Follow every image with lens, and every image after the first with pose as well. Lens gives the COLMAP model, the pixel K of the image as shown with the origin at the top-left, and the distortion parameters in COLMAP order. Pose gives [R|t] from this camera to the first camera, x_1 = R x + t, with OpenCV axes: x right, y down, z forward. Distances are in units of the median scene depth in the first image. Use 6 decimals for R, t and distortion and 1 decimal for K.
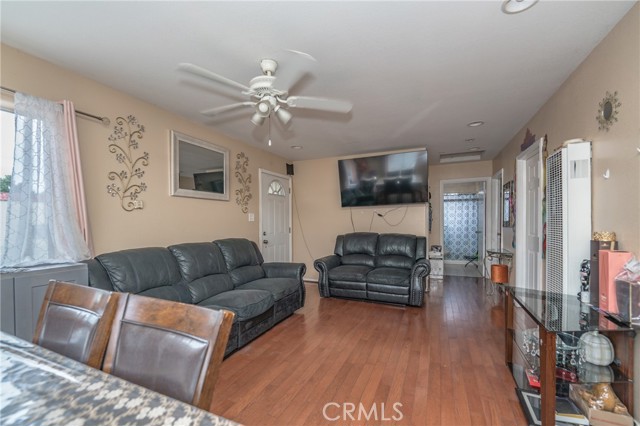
lens RADIAL K [[270.3, 0, 319.3], [0, 270.3, 224.5], [0, 0, 1]] dist [-0.000815, -0.000067]
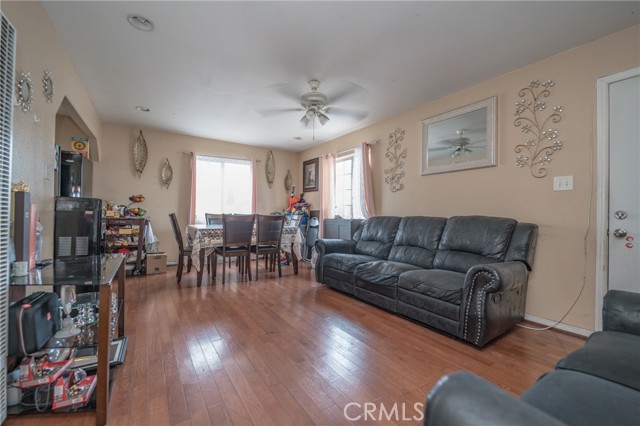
lens RADIAL K [[265.2, 0, 307.8], [0, 265.2, 212.6], [0, 0, 1]] dist [-0.001189, -0.000128]
pose [[-0.572626, -0.007442, -0.819783, 0.492917], [-0.022527, 0.999724, 0.006659, 0.041390], [0.819507, 0.022280, -0.572636, 0.897025]]
